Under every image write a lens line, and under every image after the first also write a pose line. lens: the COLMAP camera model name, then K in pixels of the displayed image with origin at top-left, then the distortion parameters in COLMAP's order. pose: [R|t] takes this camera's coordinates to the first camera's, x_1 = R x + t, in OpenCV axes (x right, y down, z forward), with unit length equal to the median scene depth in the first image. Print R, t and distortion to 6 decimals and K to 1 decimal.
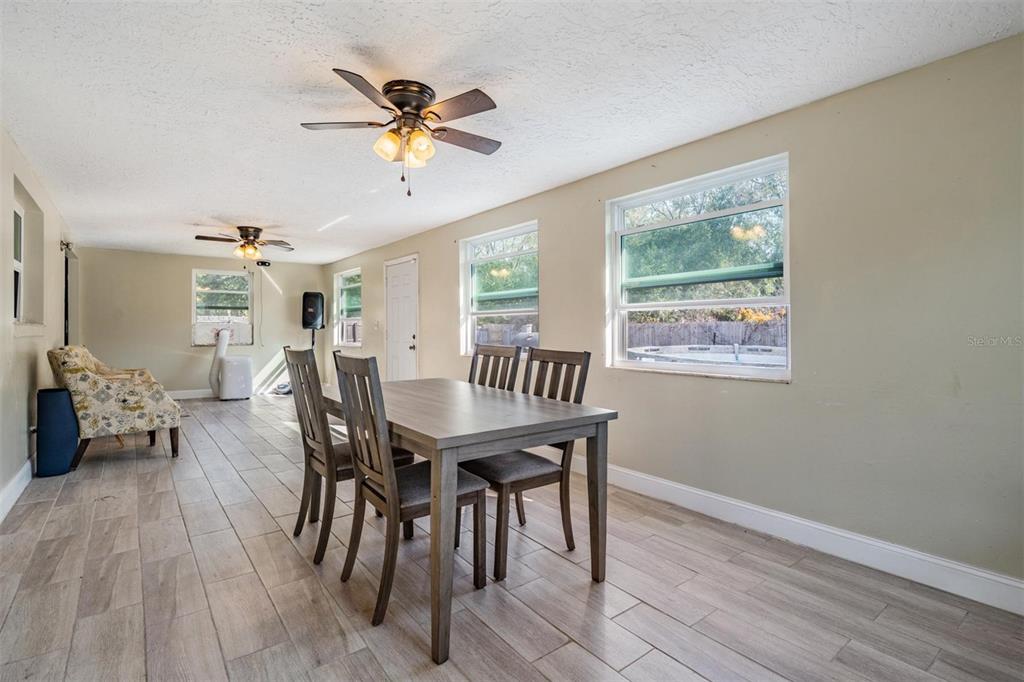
lens RADIAL K [[481.1, 0, 511.0], [0, 481.1, 335.0], [0, 0, 1]] dist [-0.001810, -0.000087]
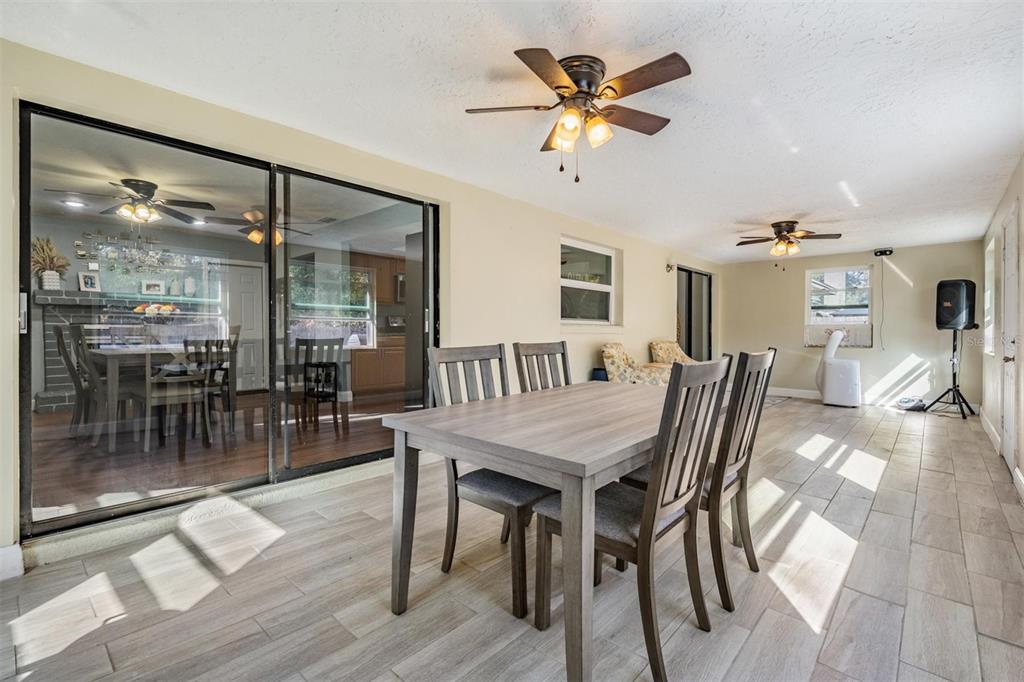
lens RADIAL K [[475.2, 0, 510.5], [0, 475.2, 335.9], [0, 0, 1]] dist [-0.001146, 0.000023]
pose [[0.173103, 0.005337, -0.984889, 0.210727], [-0.012155, 0.999921, 0.003282, 0.004255], [0.984829, 0.011404, 0.173154, 0.216051]]
